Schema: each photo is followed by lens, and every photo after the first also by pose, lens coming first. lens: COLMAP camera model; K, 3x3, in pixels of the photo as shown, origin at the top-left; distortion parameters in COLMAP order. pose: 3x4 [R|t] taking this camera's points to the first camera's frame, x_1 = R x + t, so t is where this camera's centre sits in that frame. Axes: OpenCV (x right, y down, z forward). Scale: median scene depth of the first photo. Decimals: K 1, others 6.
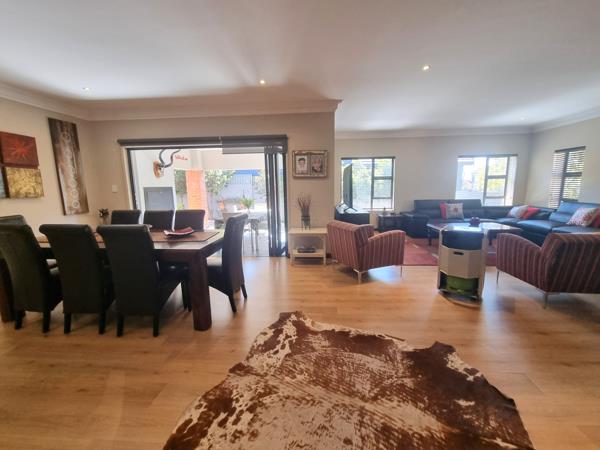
lens RADIAL K [[244.6, 0, 302.0], [0, 244.6, 222.3], [0, 0, 1]] dist [-0.001615, -0.000453]
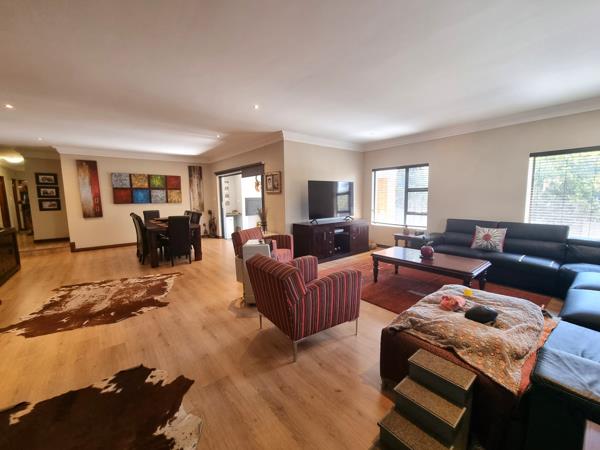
lens RADIAL K [[244.6, 0, 302.0], [0, 244.6, 222.3], [0, 0, 1]] dist [-0.001615, -0.000453]
pose [[0.685324, 0.085360, -0.723218, 1.106899], [-0.107227, 0.994110, 0.015724, -0.069819], [0.720300, 0.066772, 0.690441, 0.246090]]
